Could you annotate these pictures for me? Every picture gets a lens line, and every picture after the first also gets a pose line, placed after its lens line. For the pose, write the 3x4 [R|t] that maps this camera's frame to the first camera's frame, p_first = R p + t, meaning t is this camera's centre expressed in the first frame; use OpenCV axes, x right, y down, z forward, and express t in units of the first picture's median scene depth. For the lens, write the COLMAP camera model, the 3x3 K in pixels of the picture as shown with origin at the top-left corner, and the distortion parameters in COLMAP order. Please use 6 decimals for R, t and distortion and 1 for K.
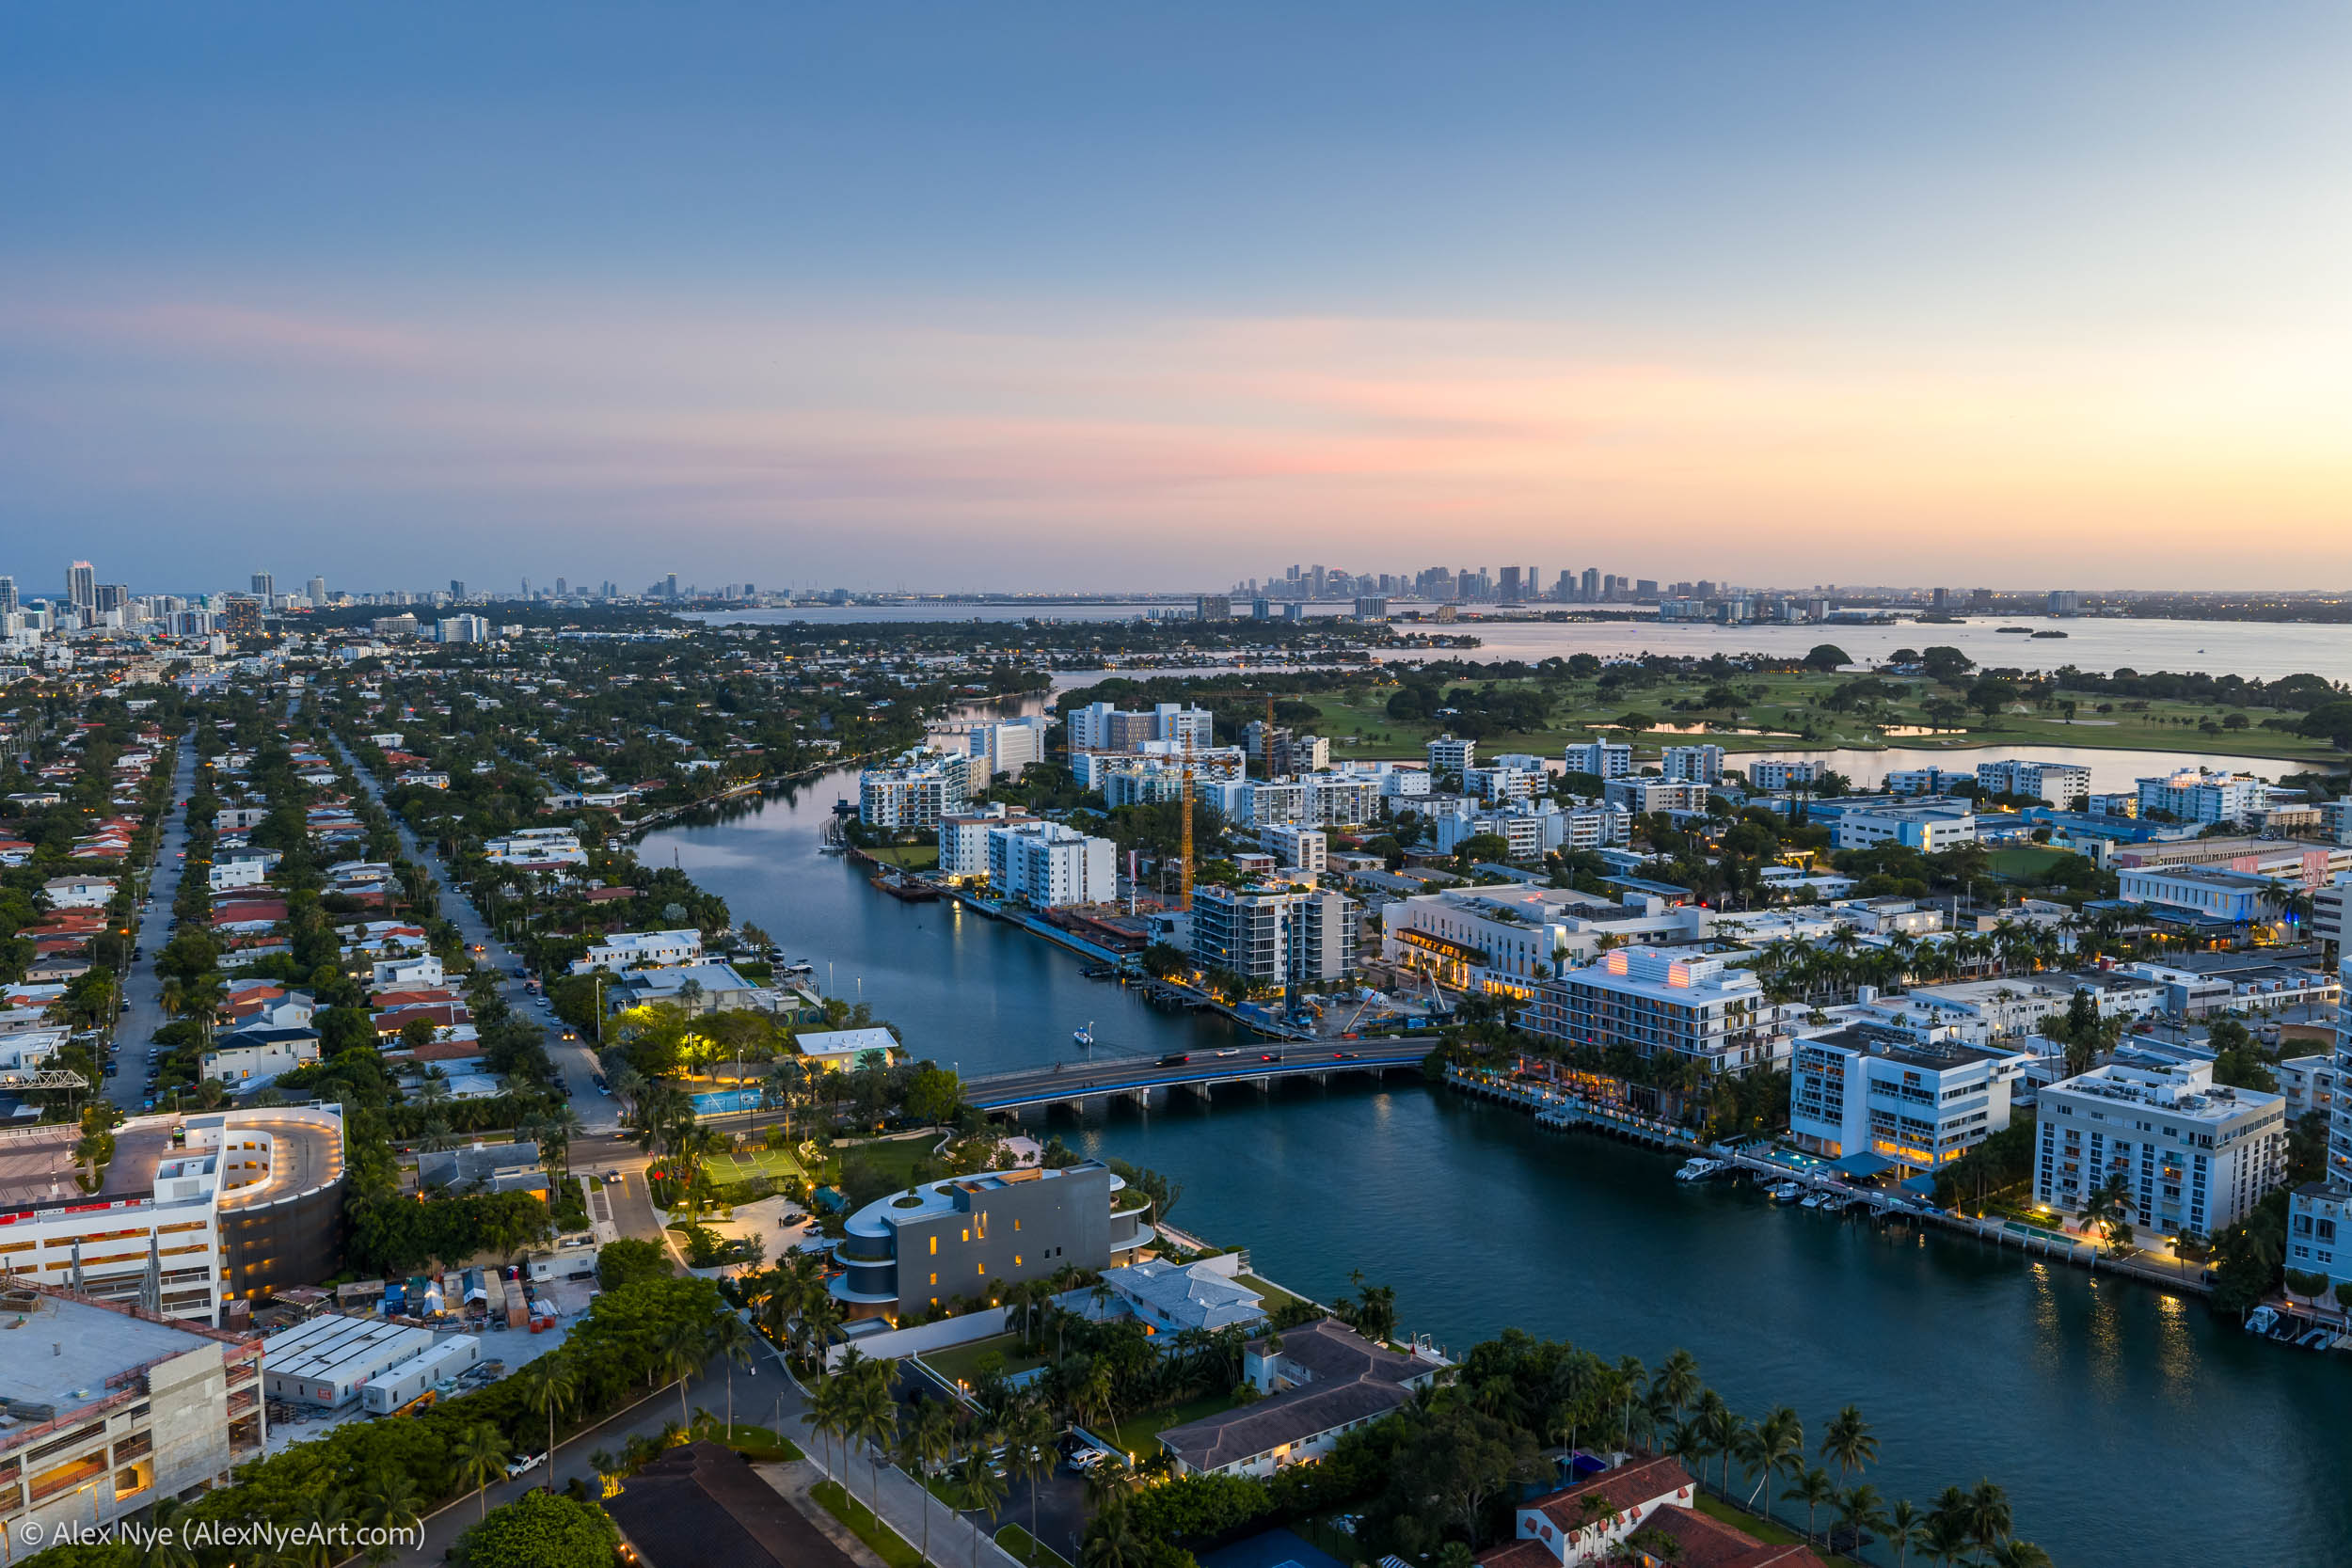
lens RADIAL K [[1891.4, 0, 1176.0], [0, 1891.4, 784.0], [0, 0, 1]] dist [0.010229, -0.012486]
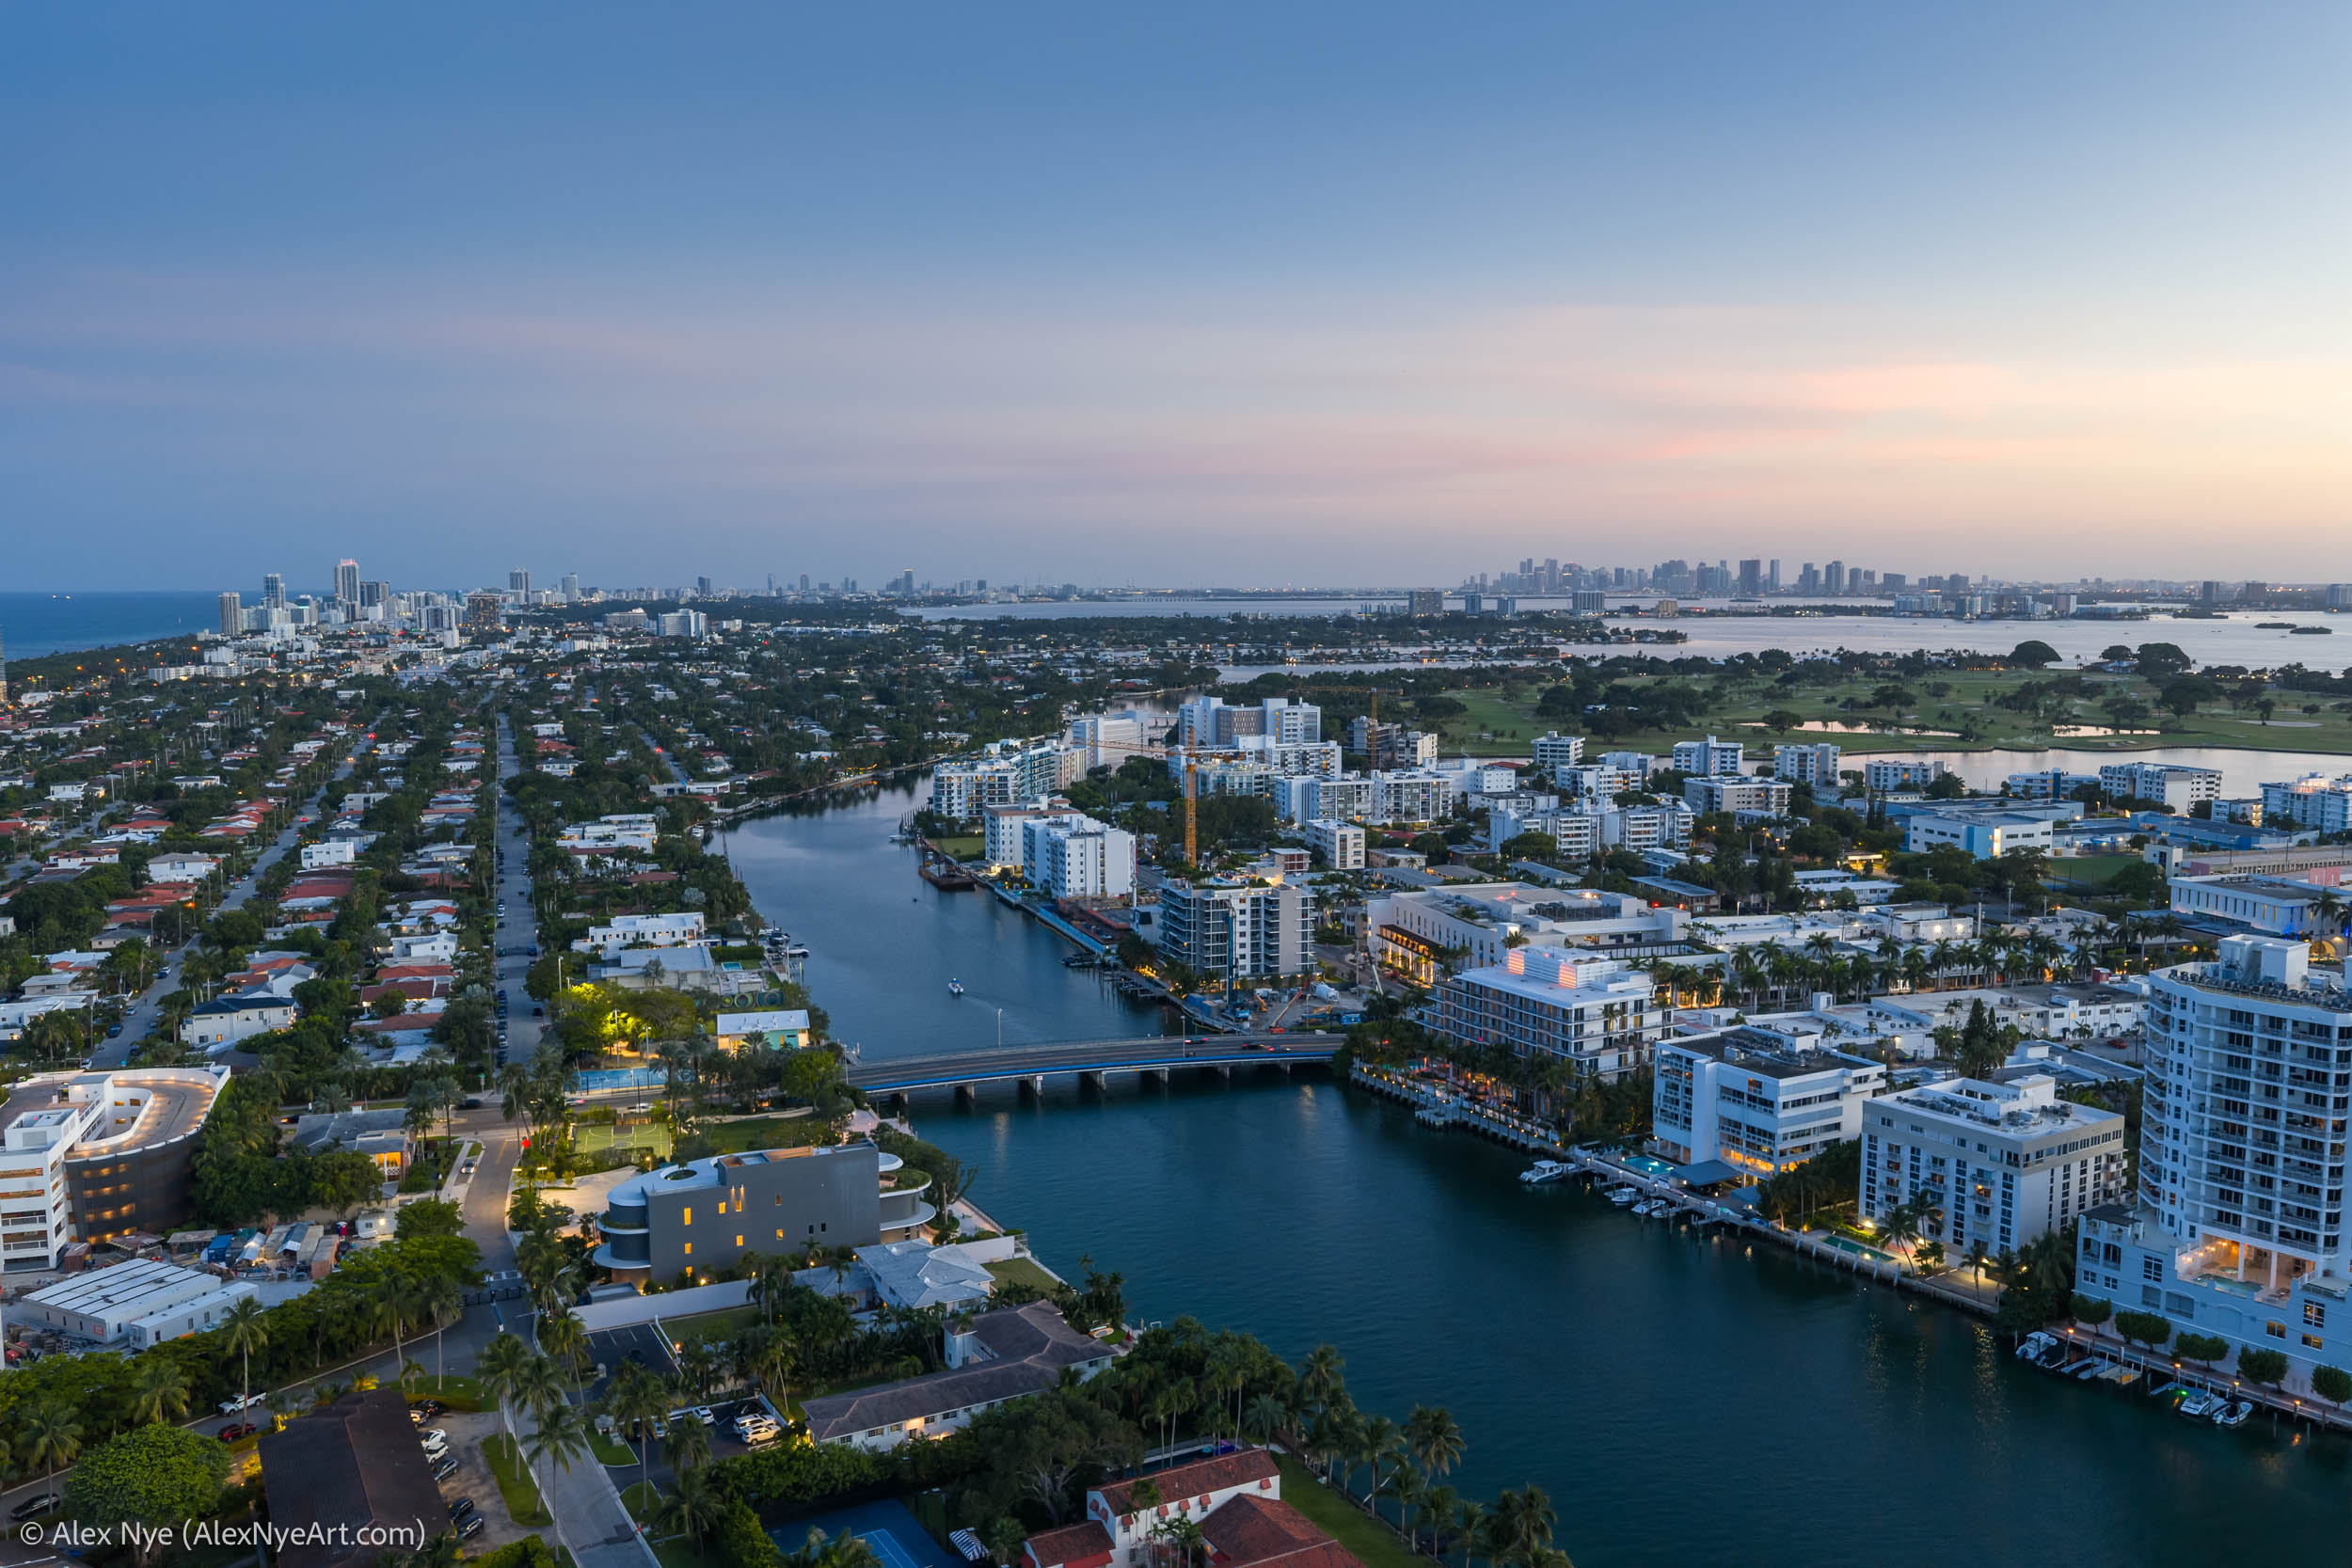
lens RADIAL K [[1891.4, 0, 1176.0], [0, 1891.4, 784.0], [0, 0, 1]] dist [0.010229, -0.012486]
pose [[0.993031, 0.010575, -0.117380, 0.112901], [-0.010257, 0.999942, 0.003311, 0.000018], [0.117408, -0.002084, 0.993082, -0.000779]]
